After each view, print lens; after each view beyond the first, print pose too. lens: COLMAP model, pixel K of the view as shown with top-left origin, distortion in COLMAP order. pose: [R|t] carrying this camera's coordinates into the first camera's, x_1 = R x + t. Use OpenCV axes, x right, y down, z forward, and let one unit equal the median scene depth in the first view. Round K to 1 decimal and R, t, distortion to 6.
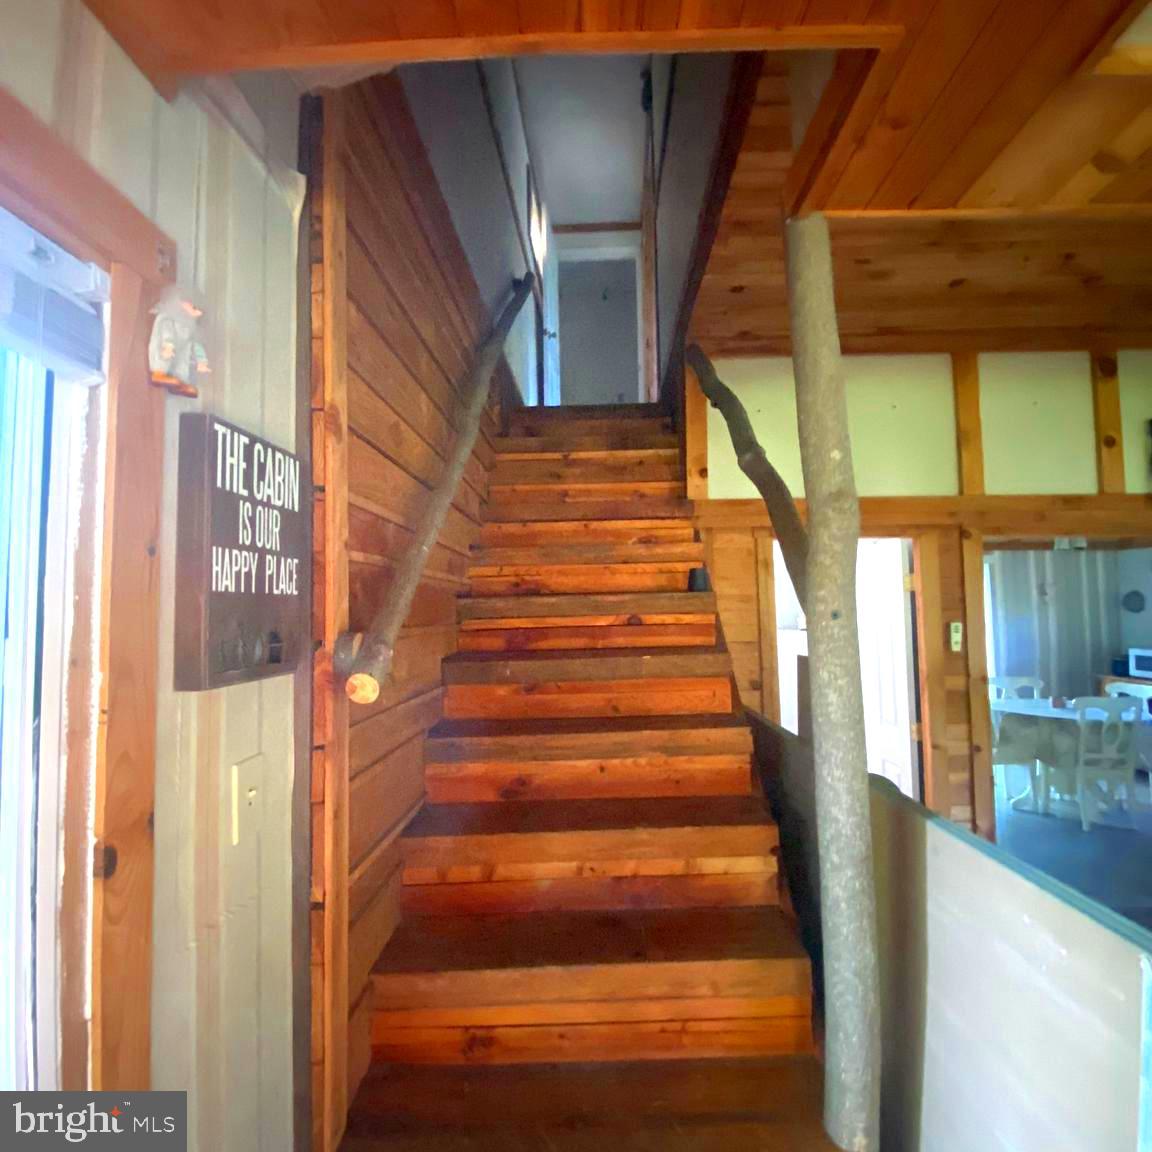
lens RADIAL K [[631.3, 0, 576.0], [0, 631.3, 577.5], [0, 0, 1]] dist [0.038195, -0.038077]
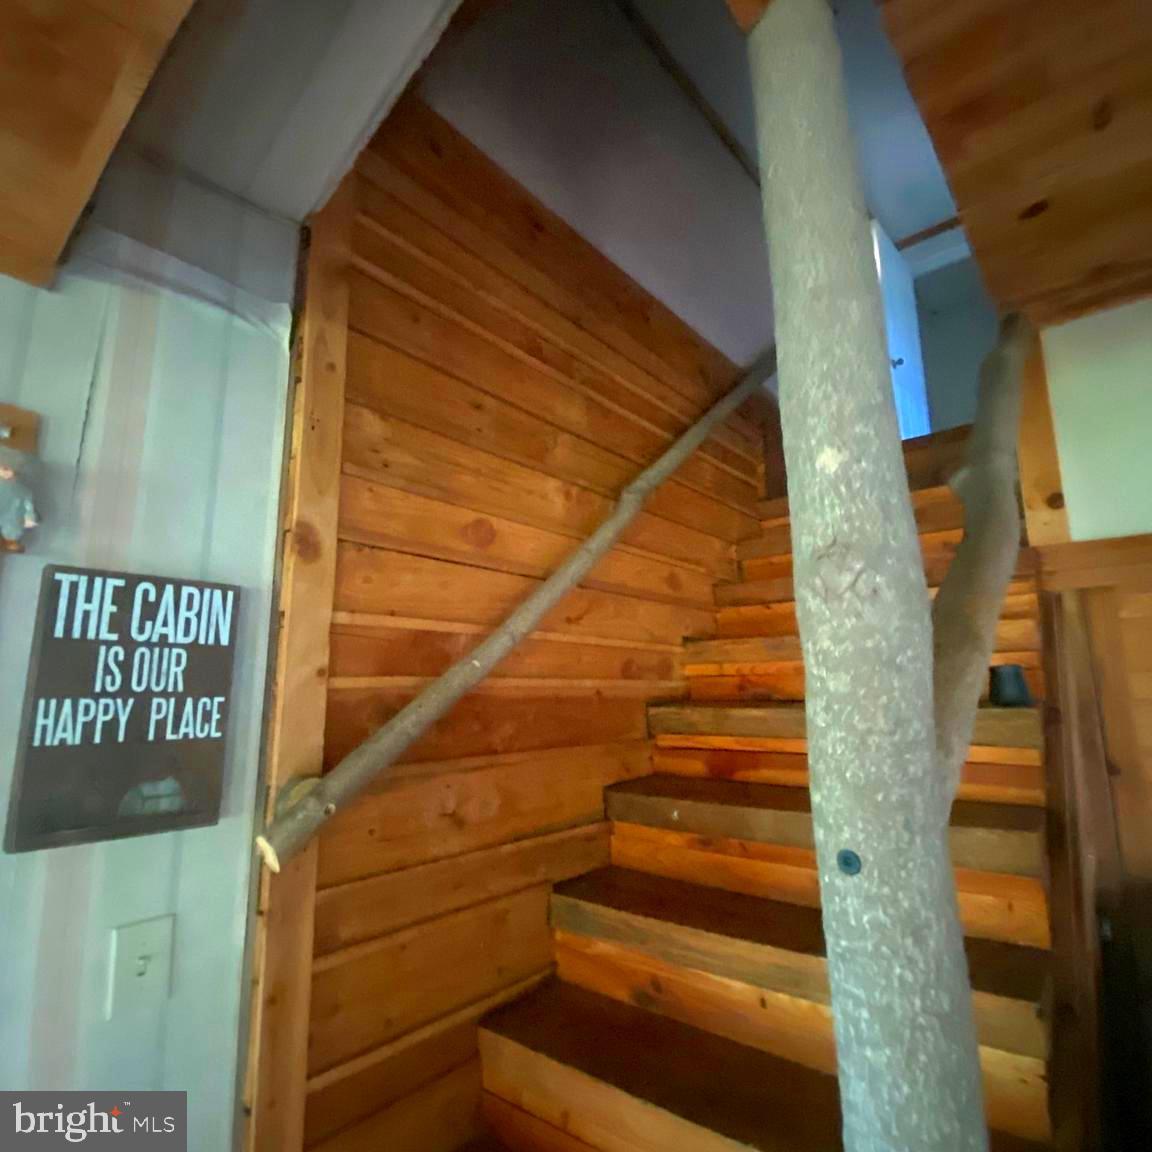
lens RADIAL K [[631.3, 0, 575.7], [0, 631.3, 573.5], [0, 0, 1]] dist [0.038195, -0.038077]
pose [[0.778133, -0.104256, -0.619387, 0.539357], [0.028833, 0.991018, -0.130587, -0.069540], [0.627438, 0.083755, 0.774149, 0.580984]]
